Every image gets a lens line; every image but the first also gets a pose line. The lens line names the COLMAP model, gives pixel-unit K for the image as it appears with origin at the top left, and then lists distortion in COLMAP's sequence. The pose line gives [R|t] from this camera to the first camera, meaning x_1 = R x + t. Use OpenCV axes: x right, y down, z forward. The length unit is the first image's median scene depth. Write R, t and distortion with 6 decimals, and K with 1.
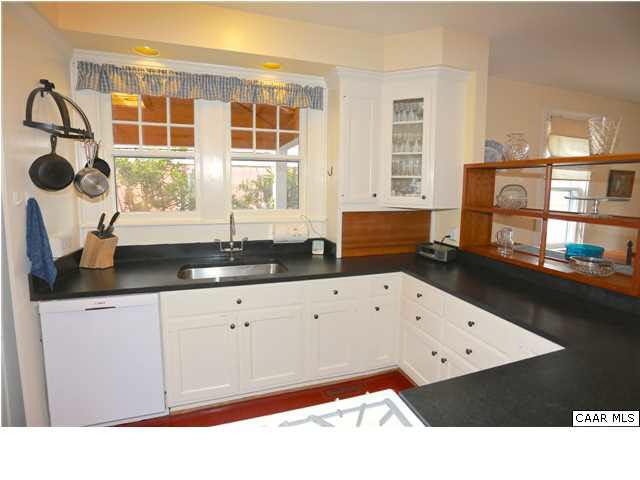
lens RADIAL K [[316.7, 0, 320.7], [0, 316.7, 219.7], [0, 0, 1]] dist [-0.031931, 0.001212]
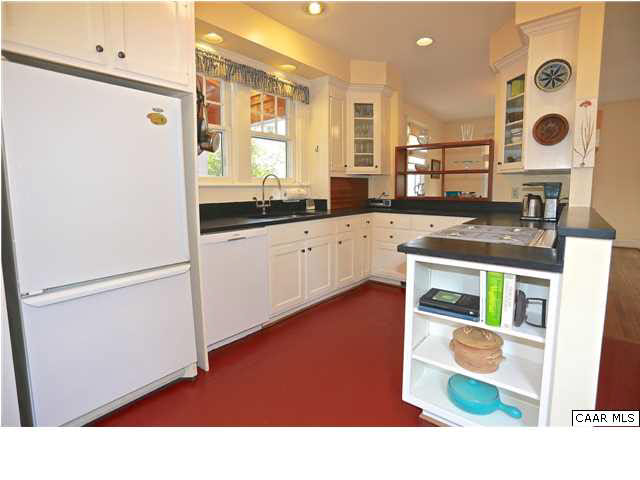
lens RADIAL K [[316.7, 0, 320.7], [0, 316.7, 219.7], [0, 0, 1]] dist [-0.031931, 0.001212]
pose [[0.851470, -0.069705, 0.519750, -0.730162], [0.066822, 0.997469, 0.024302, 0.130982], [-0.520129, 0.014038, 0.853973, -0.198956]]
